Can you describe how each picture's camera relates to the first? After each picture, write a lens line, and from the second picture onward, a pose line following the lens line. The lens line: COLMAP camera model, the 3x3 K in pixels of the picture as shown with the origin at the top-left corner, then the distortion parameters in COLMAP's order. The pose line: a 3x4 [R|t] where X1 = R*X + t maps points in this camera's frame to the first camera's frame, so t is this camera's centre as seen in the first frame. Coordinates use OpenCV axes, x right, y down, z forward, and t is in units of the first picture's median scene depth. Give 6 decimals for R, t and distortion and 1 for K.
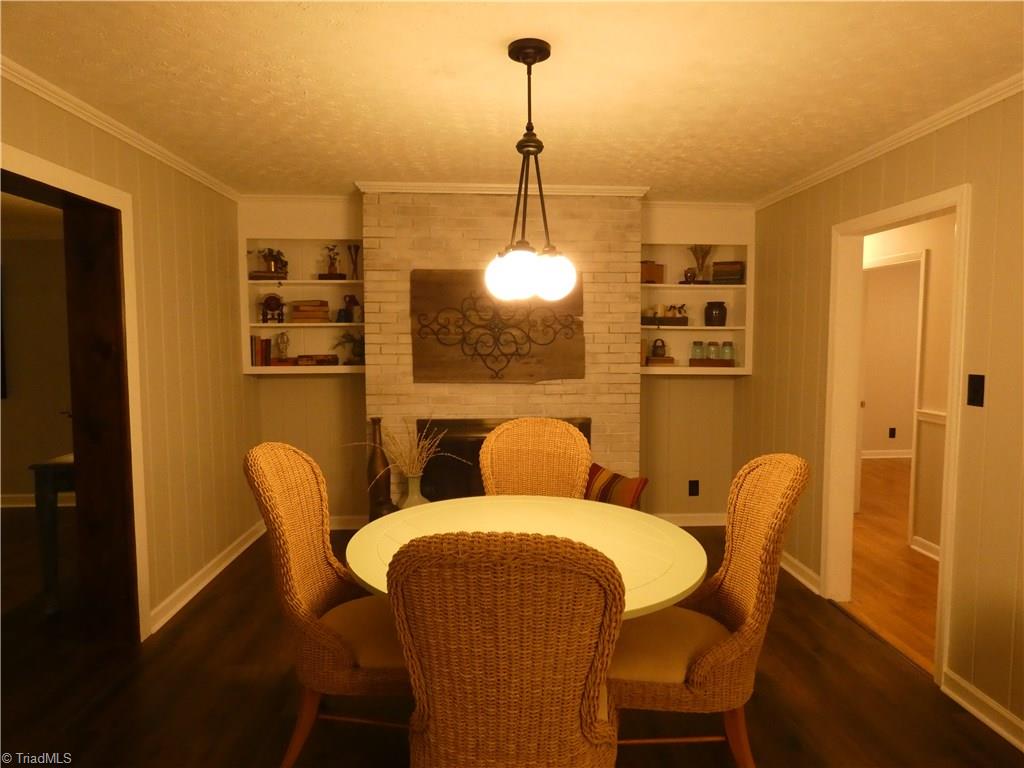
lens RADIAL K [[614.3, 0, 513.0], [0, 614.3, 383.5], [0, 0, 1]] dist [-0.006601, -0.001718]
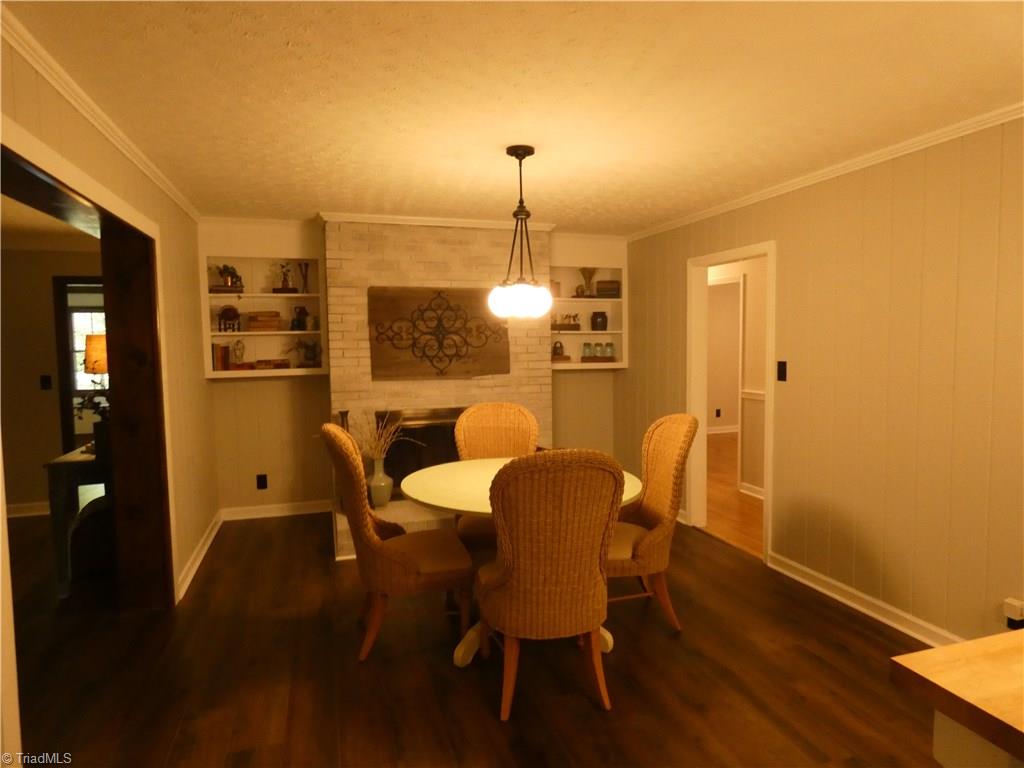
lens RADIAL K [[614.3, 0, 512.7], [0, 614.3, 386.3], [0, 0, 1]] dist [-0.006601, -0.001718]
pose [[0.968281, -0.032074, 0.247798, -0.194821], [0.032015, 0.999478, 0.004267, 0.012902], [-0.247806, 0.003801, 0.968802, -0.227848]]
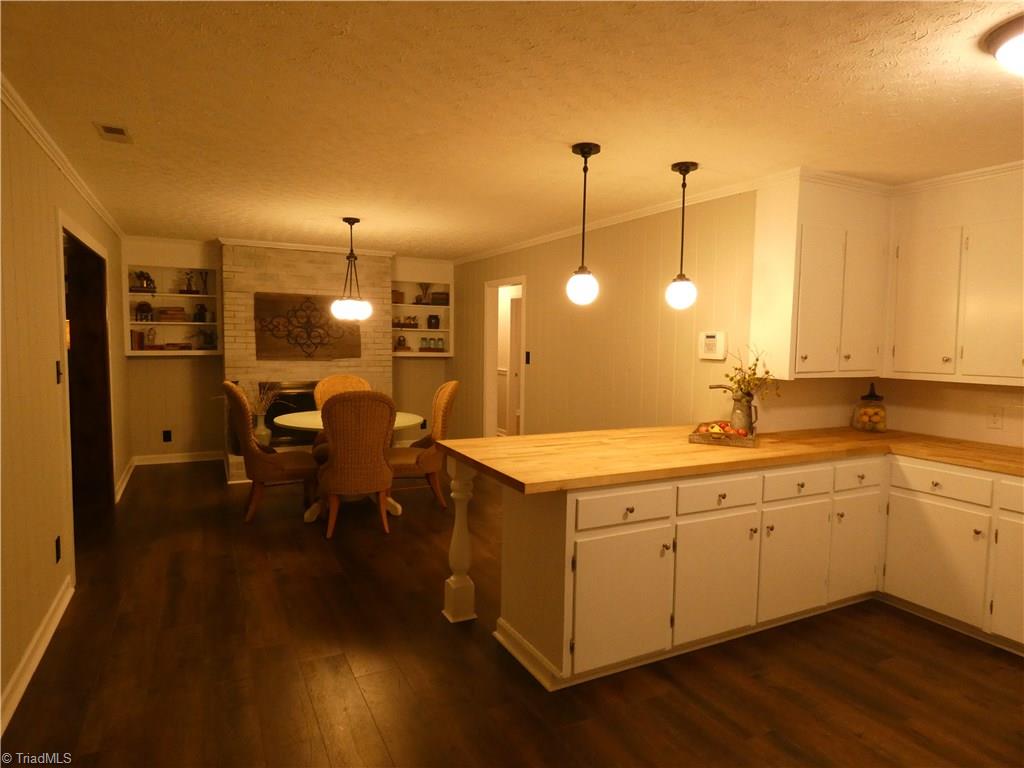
lens RADIAL K [[614.3, 0, 514.6], [0, 614.3, 386.6], [0, 0, 1]] dist [-0.006601, -0.001718]
pose [[0.912331, -0.019492, 0.408990, -0.206572], [0.015628, 0.999796, 0.012789, 0.060234], [-0.409156, -0.005276, 0.912449, -0.802037]]
